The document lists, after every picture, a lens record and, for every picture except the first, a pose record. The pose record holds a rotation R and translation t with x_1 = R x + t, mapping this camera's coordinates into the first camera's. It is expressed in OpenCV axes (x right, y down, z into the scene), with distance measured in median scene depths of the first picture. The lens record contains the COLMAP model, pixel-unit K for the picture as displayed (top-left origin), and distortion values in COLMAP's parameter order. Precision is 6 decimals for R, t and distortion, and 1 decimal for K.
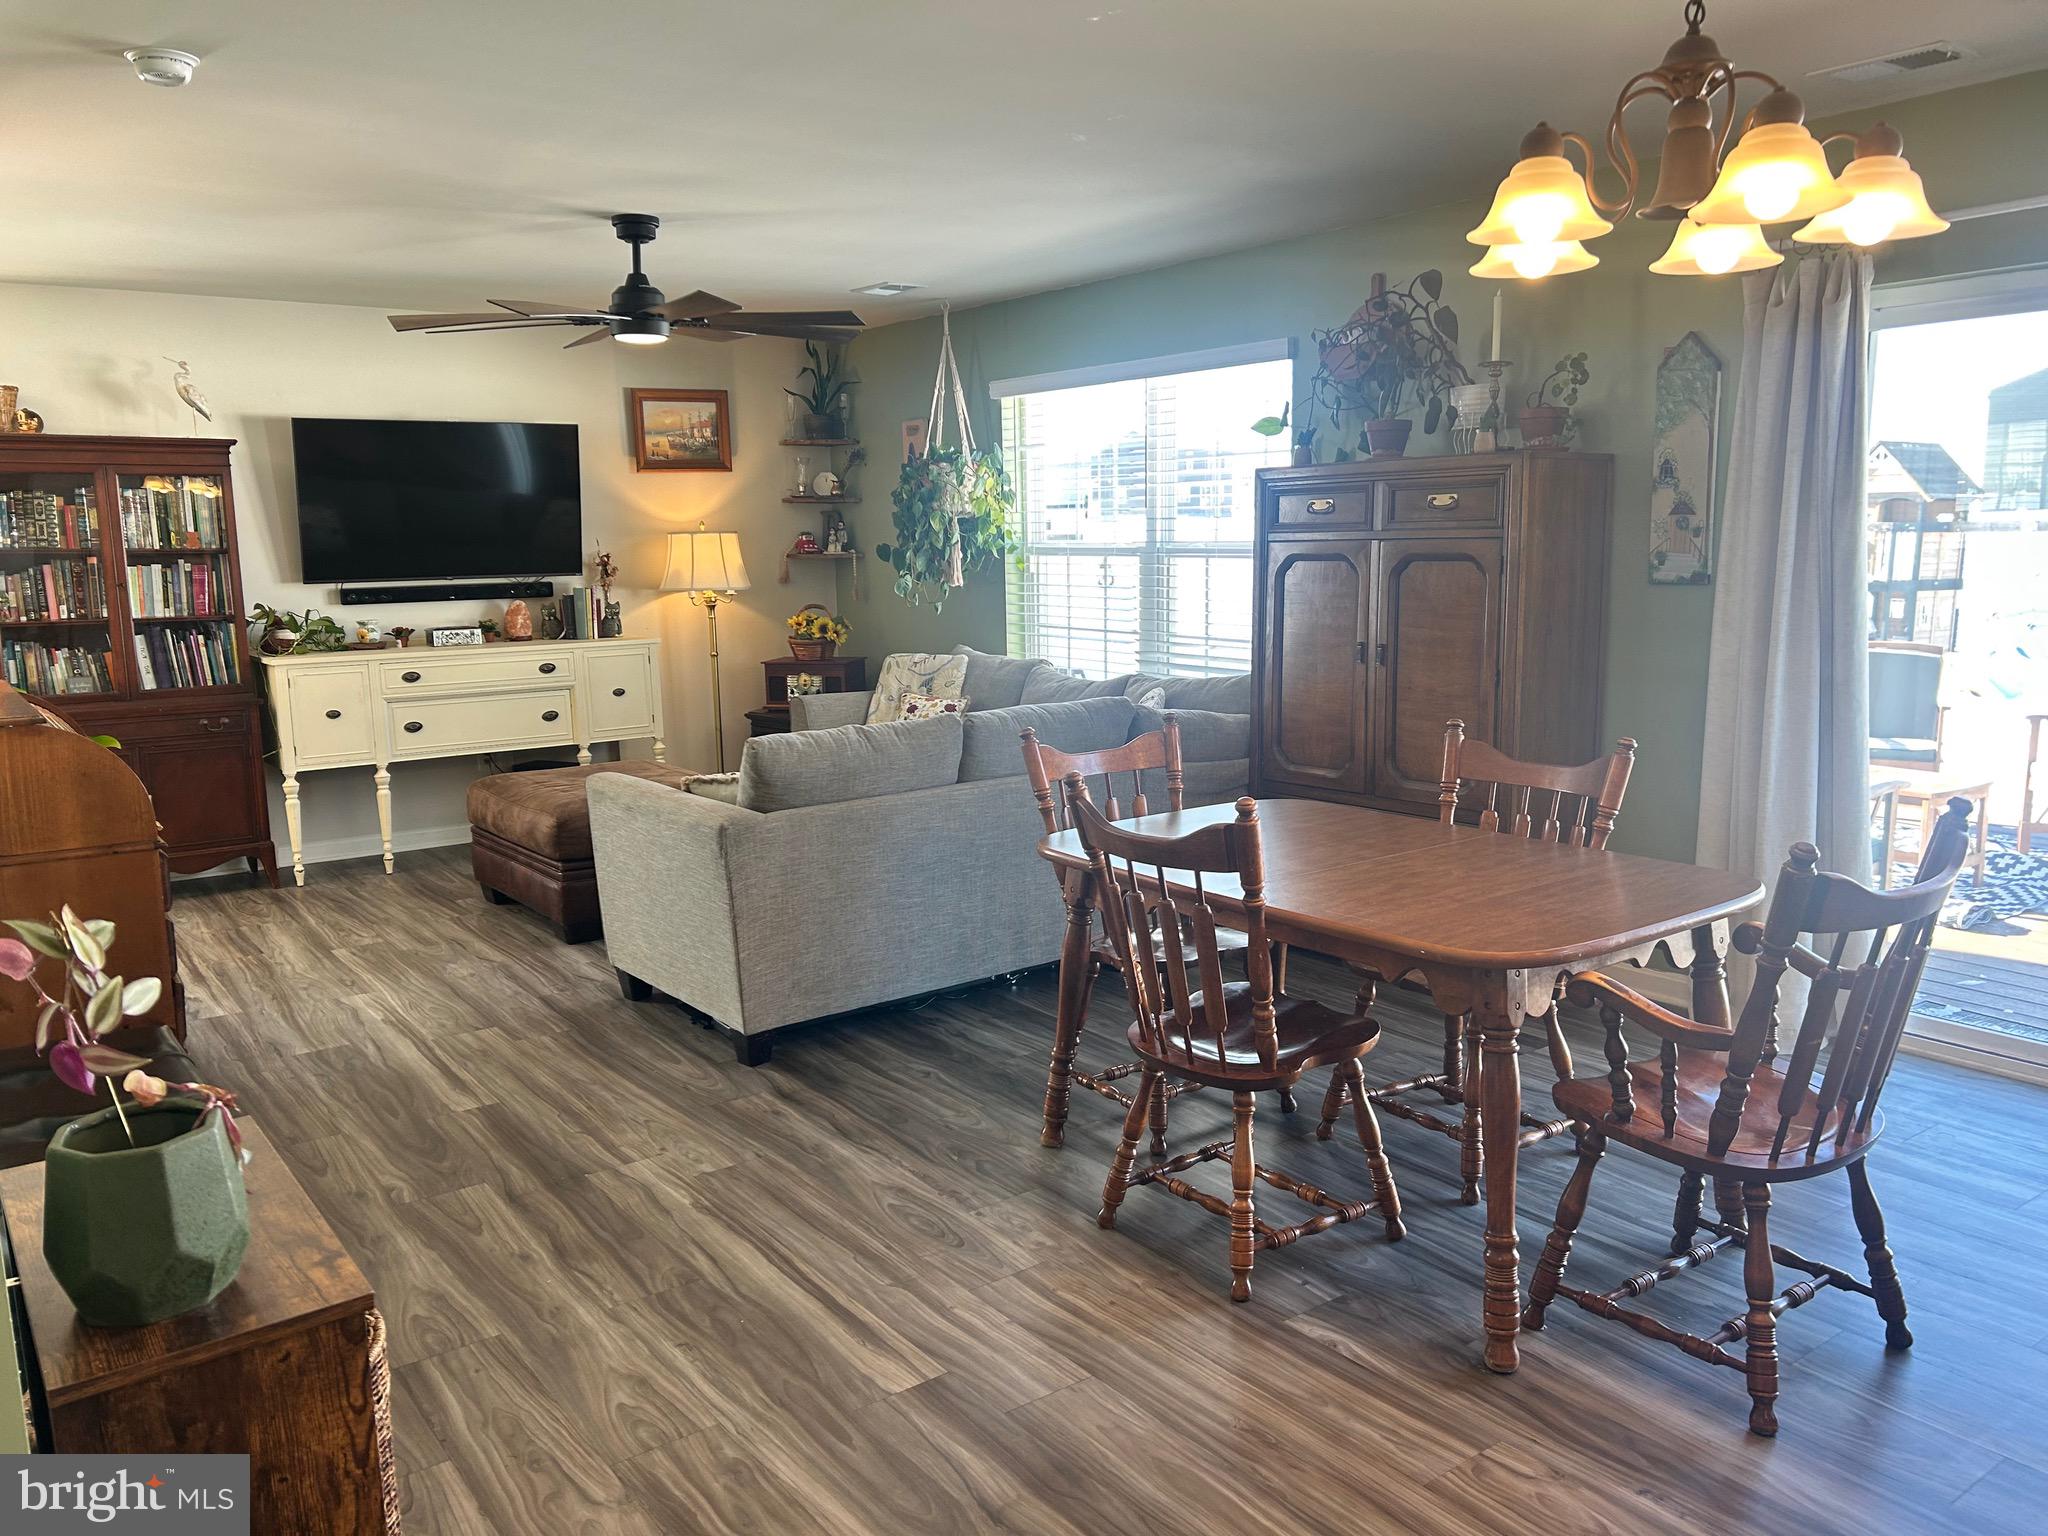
lens RADIAL K [[1546.7, 0, 1023.0], [0, 1546.7, 768.5], [0, 0, 1]] dist [0.015004, -0.009139]
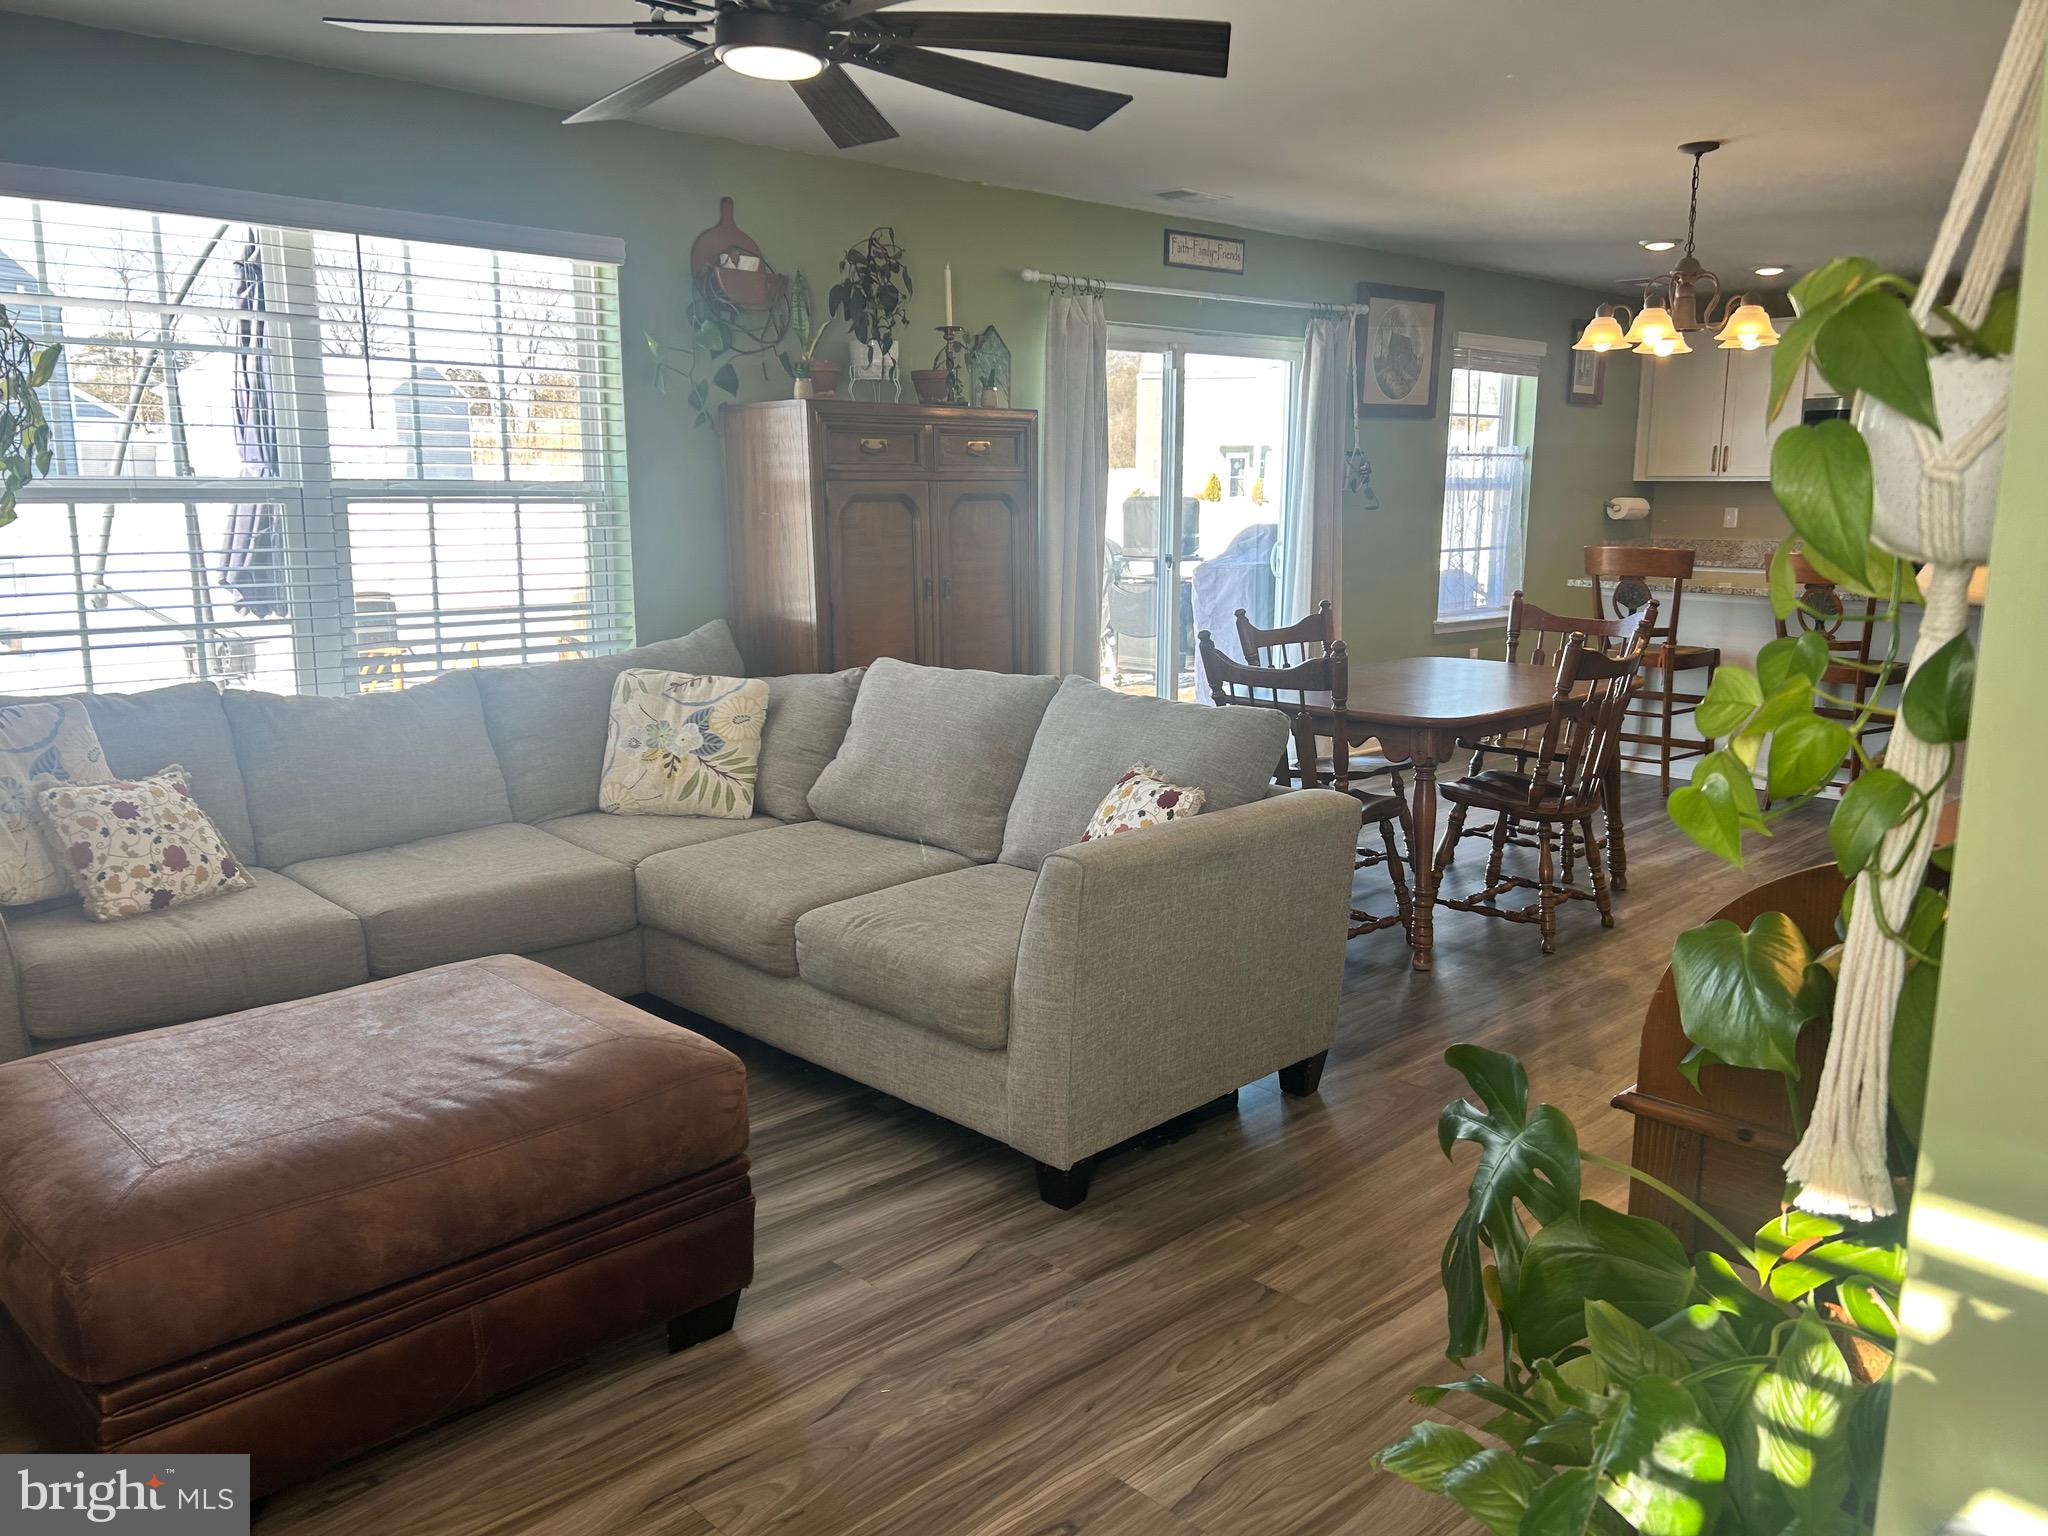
lens RADIAL K [[1546.7, 0, 1017.0], [0, 1546.7, 776.1], [0, 0, 1]] dist [0.015004, -0.009139]
pose [[-0.132963, -0.175725, 0.975419, -0.724771], [0.148681, 0.969484, 0.194923, -0.126634], [-0.979906, 0.170943, -0.102779, 0.920553]]
